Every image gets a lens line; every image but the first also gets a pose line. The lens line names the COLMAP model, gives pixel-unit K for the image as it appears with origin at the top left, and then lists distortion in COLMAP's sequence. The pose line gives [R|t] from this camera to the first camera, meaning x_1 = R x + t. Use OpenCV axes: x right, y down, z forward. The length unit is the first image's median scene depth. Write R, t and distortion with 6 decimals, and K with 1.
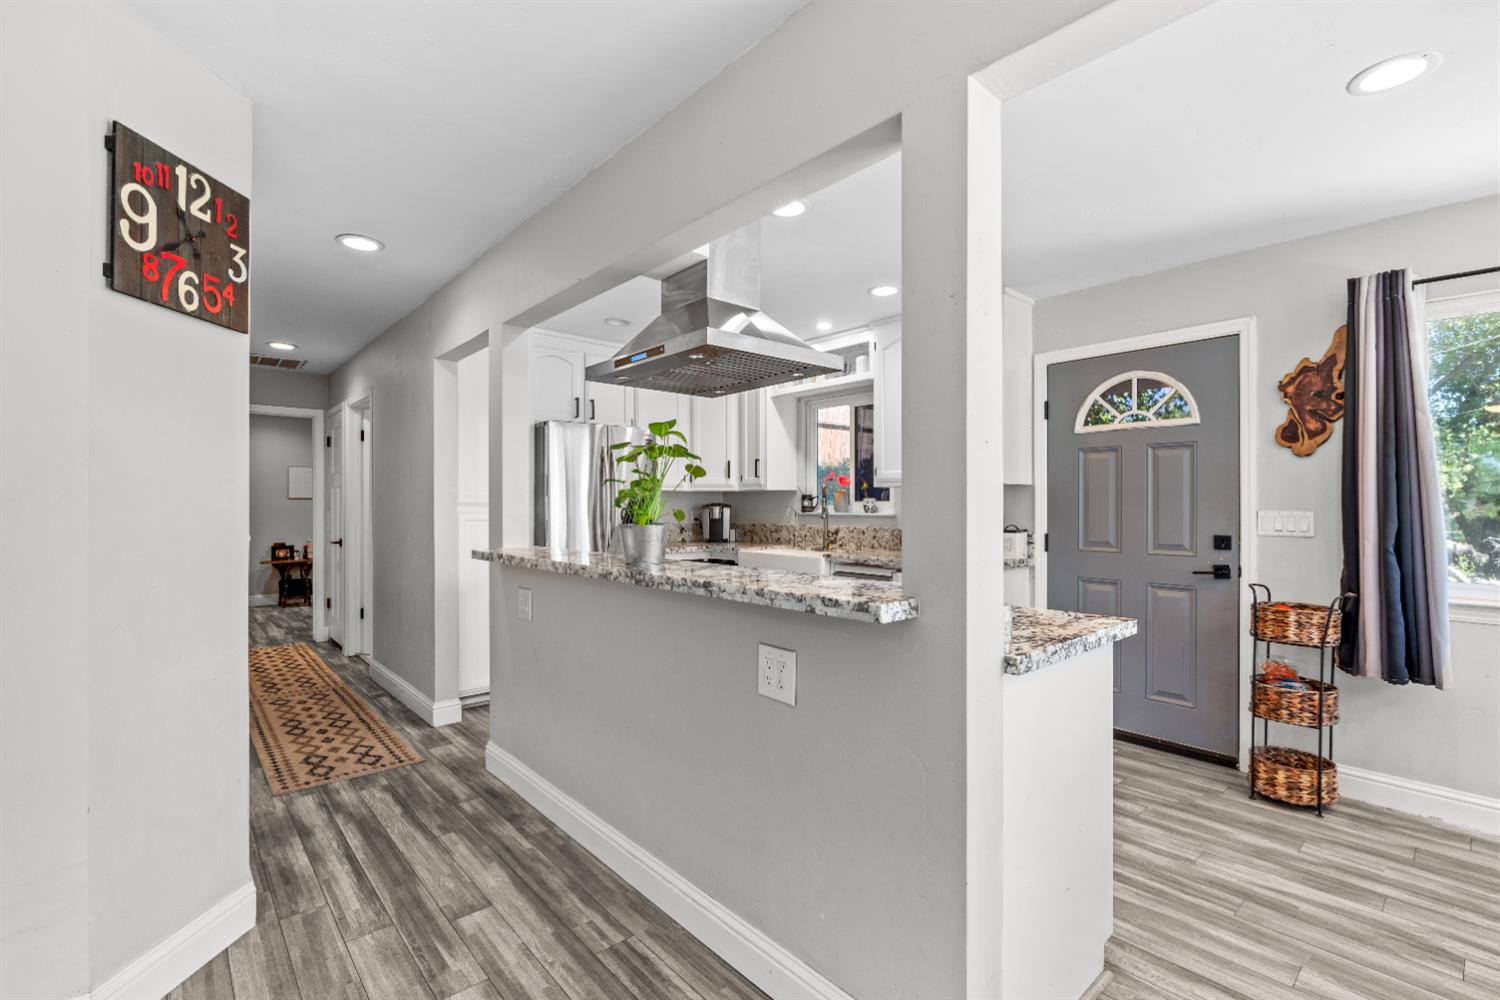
lens RADIAL K [[670.2, 0, 752.9], [0, 670.2, 505.0], [0, 0, 1]] dist [0.001408, -0.002175]
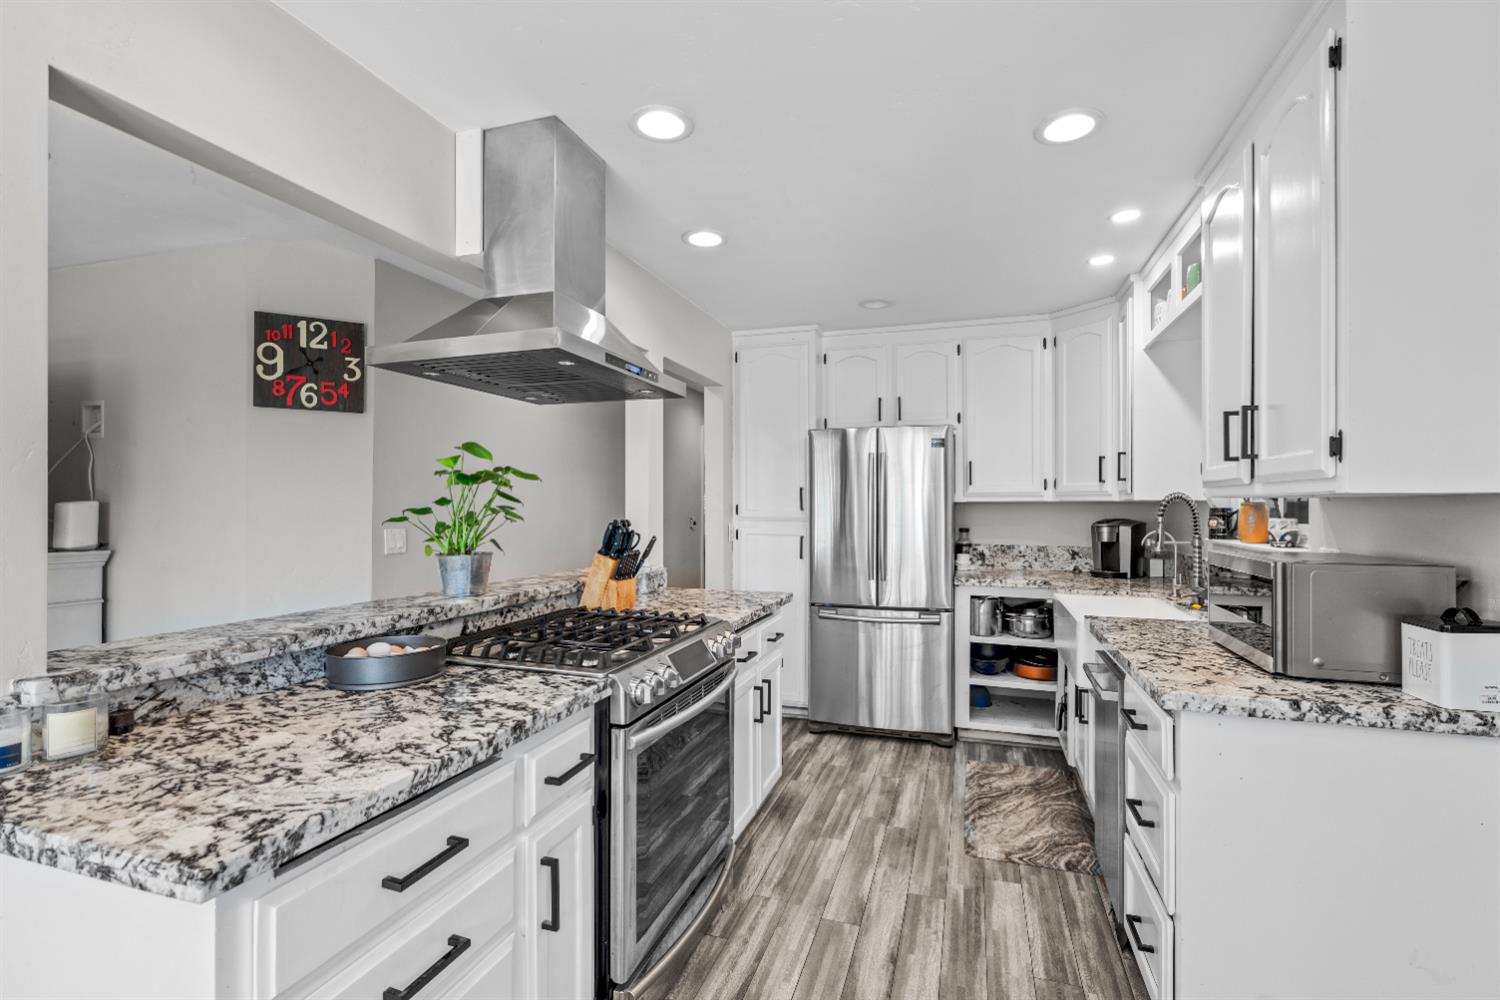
lens RADIAL K [[670.2, 0, 755.2], [0, 670.2, 500.6], [0, 0, 1]] dist [0.001408, -0.002175]
pose [[0.503948, -0.001658, -0.863733, 1.116114], [-0.001502, 0.999995, -0.002796, -0.060249], [0.863733, 0.002707, 0.503943, 1.115050]]
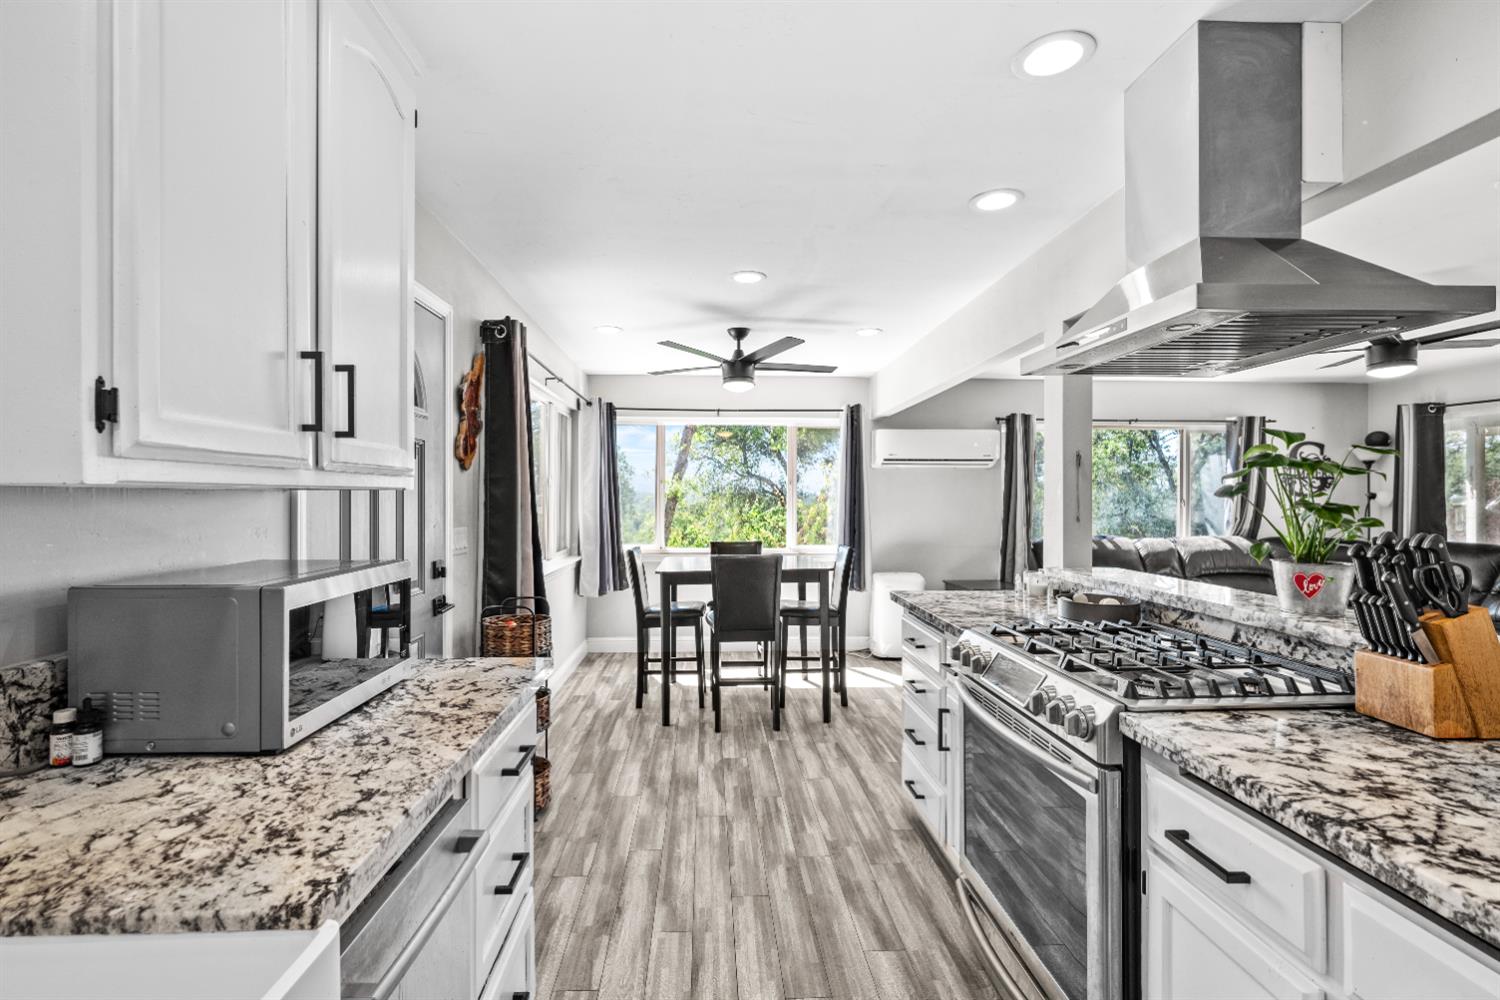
lens RADIAL K [[670.2, 0, 737.8], [0, 670.2, 494.9], [0, 0, 1]] dist [0.001408, -0.002175]
pose [[-0.779633, 0.006626, 0.626202, -0.147198], [0.002569, 0.999969, -0.007383, -0.058675], [-0.626232, -0.004147, -0.779626, 2.534773]]
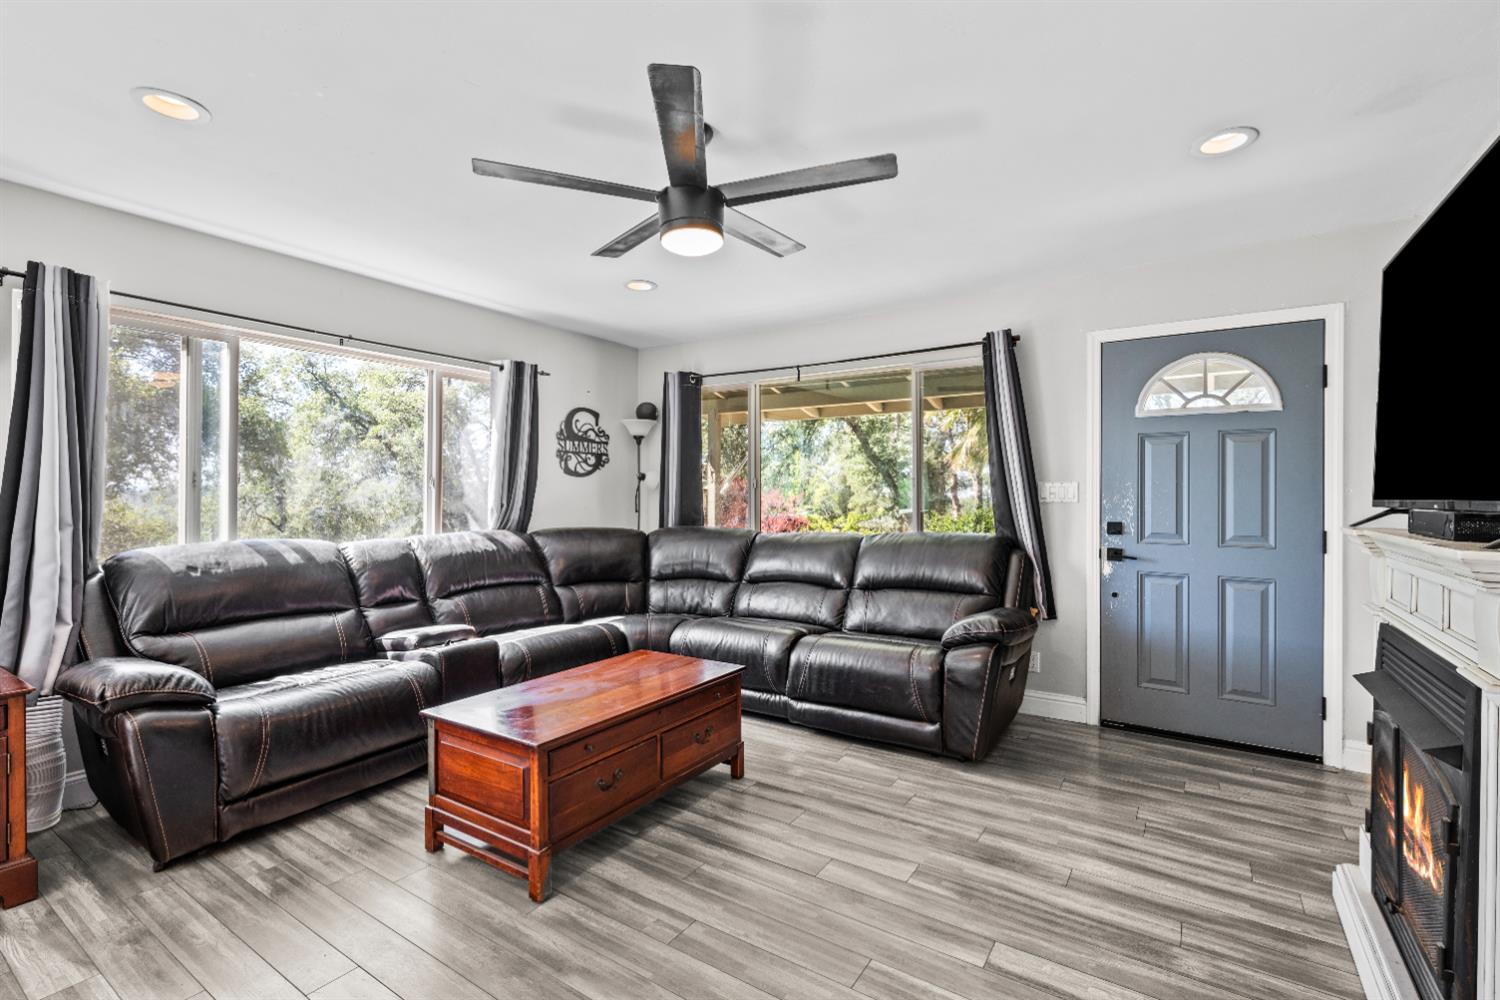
lens RADIAL K [[670.2, 0, 745.7], [0, 670.2, 493.0], [0, 0, 1]] dist [0.001408, -0.002175]
pose [[-0.966157, 0.001309, -0.257952, -0.211592], [0.001613, 0.999998, -0.000967, 0.005627], [0.257950, -0.001350, -0.966157, 0.803323]]
